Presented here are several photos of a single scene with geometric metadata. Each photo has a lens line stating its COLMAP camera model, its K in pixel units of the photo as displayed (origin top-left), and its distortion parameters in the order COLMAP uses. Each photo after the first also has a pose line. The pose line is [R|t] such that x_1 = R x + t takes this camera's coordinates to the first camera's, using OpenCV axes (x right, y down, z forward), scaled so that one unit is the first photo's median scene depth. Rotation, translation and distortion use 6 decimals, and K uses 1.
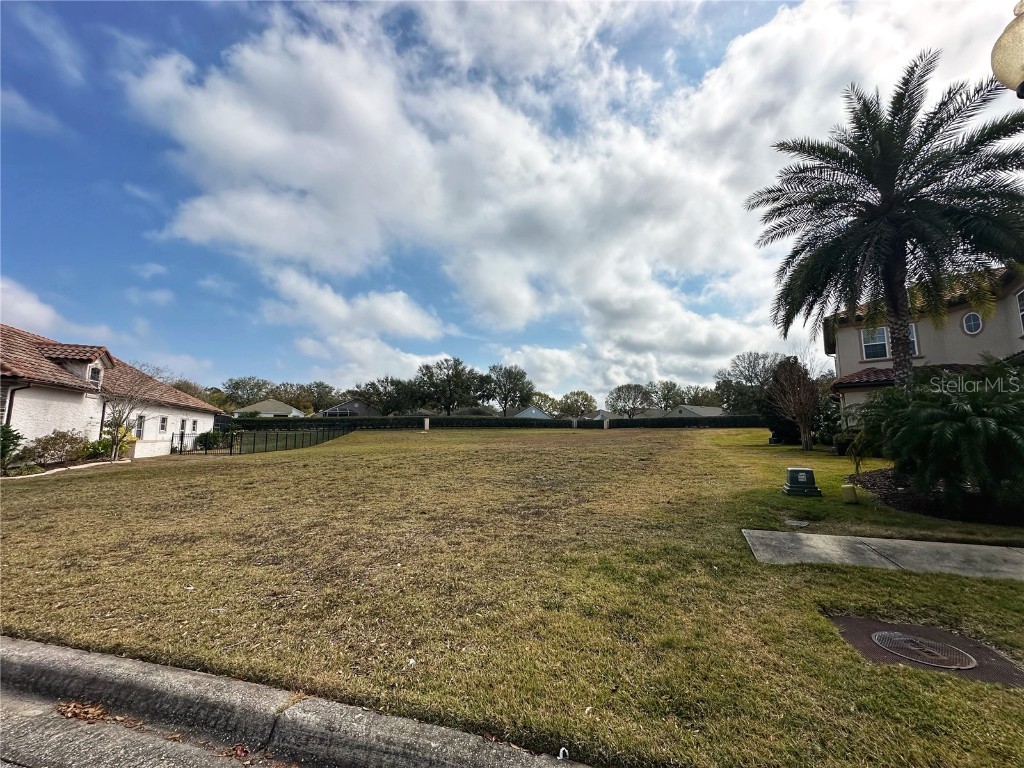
lens RADIAL K [[407.6, 0, 508.3], [0, 407.6, 384.4], [0, 0, 1]] dist [0.000236, 0.000006]
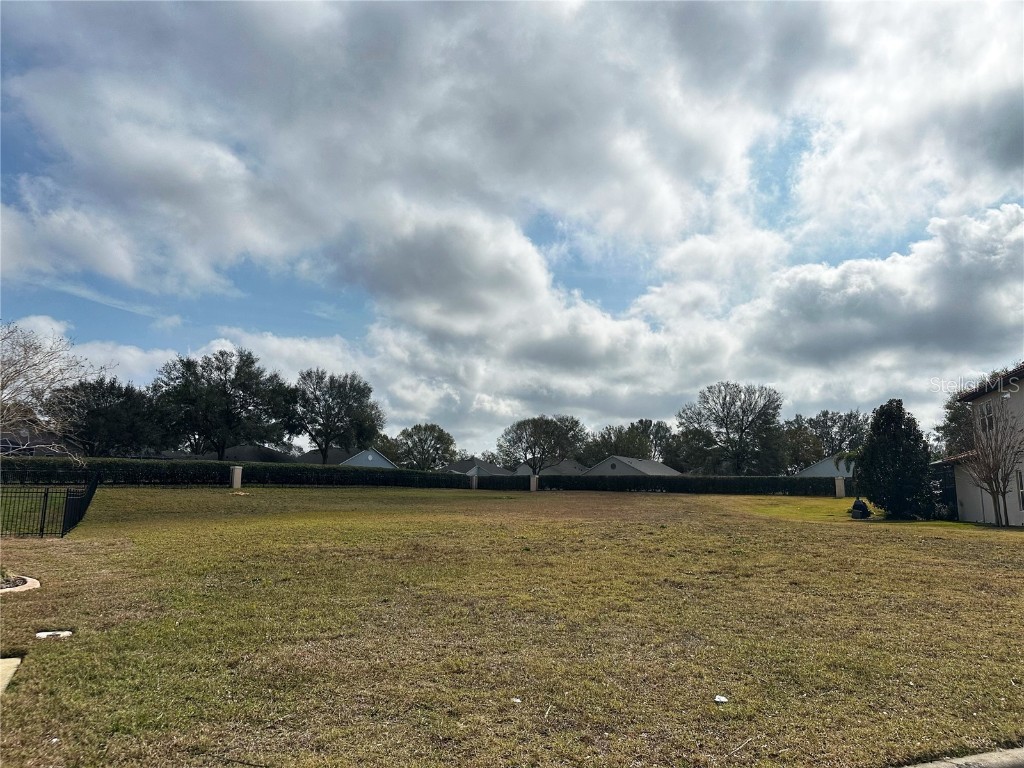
lens RADIAL K [[707.9, 0, 512.0], [0, 707.9, 384.0], [0, 0, 1]] dist [0.109561, -0.162113]
pose [[0.928447, 0.073264, 0.364167, -0.133513], [-0.059012, 0.996998, -0.050128, 0.002978], [-0.366747, 0.025051, 0.929984, 0.014920]]
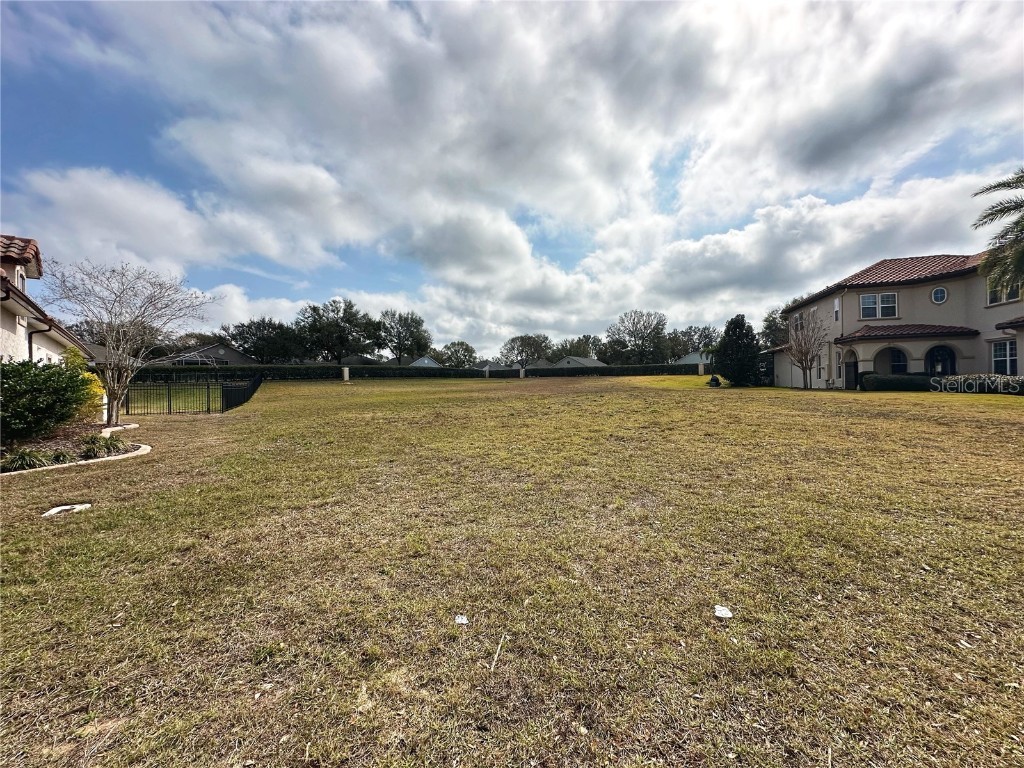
lens RADIAL K [[407.6, 0, 508.3], [0, 407.6, 384.4], [0, 0, 1]] dist [0.000236, 0.000006]
pose [[0.930632, -0.014349, 0.365674, -0.121137], [-0.029044, 0.993183, 0.112889, 0.006405], [-0.364801, -0.115679, 0.923872, 0.037871]]
